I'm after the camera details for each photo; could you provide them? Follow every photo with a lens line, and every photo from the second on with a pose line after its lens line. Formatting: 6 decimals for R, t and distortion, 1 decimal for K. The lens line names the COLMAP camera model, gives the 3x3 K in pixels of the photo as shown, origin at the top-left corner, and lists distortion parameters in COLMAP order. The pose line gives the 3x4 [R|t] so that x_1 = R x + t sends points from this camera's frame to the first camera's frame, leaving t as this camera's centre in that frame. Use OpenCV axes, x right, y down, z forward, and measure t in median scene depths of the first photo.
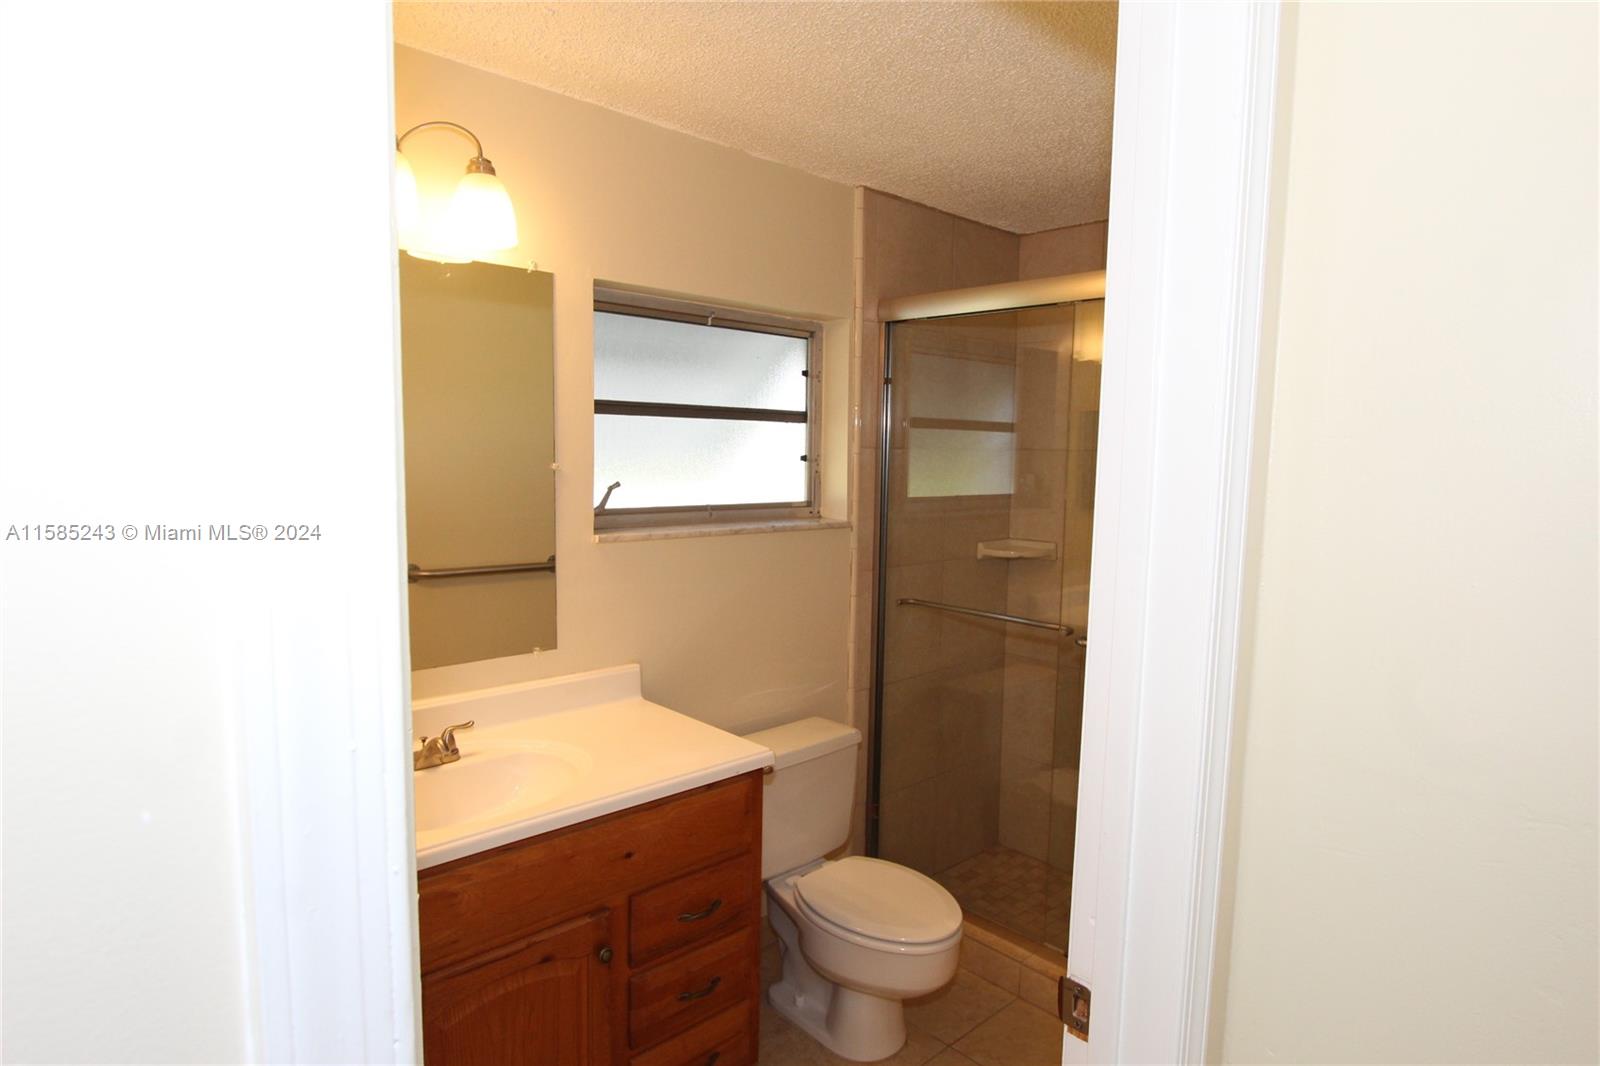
lens RADIAL K [[881.7, 0, 794.2], [0, 881.7, 535.9], [0, 0, 1]] dist [-0.034048, -0.000101]
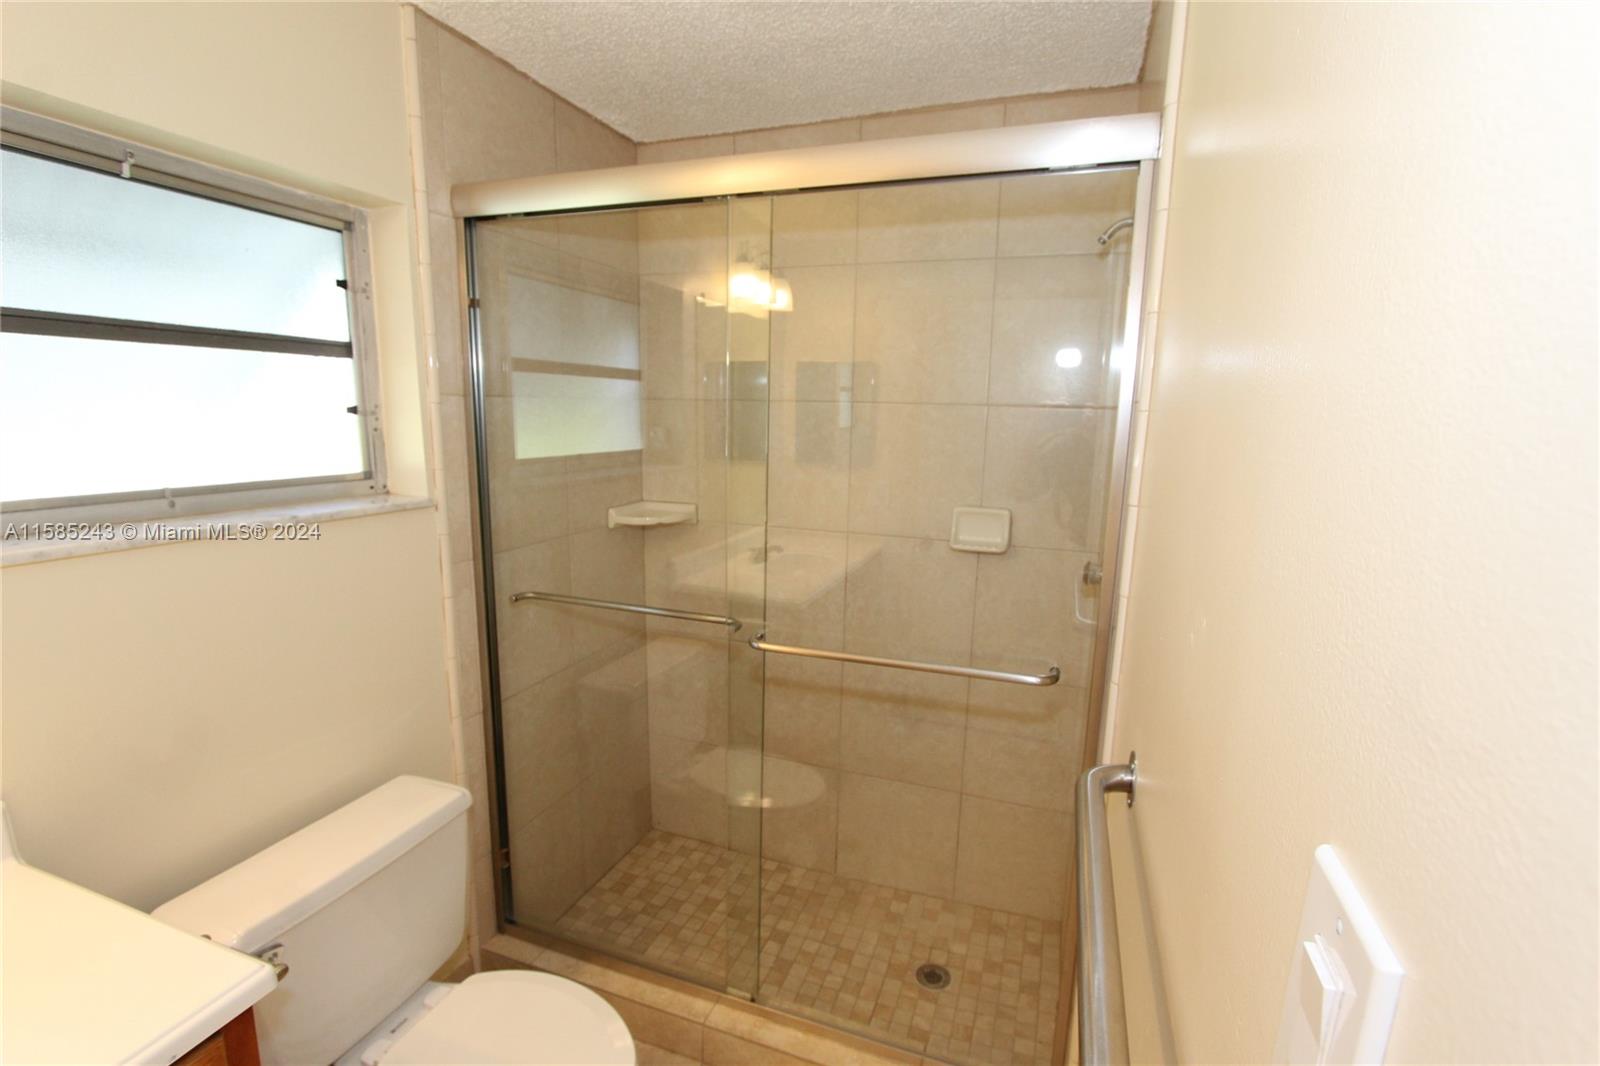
lens RADIAL K [[736.3, 0, 799.6], [0, 736.3, 542.3], [0, 0, 1]] dist [-0.024002, 0.001443]
pose [[0.888770, -0.080844, 0.451168, 0.054646], [0.039992, 0.994246, 0.099376, -0.026712], [-0.456606, -0.070280, 0.886889, 0.313021]]
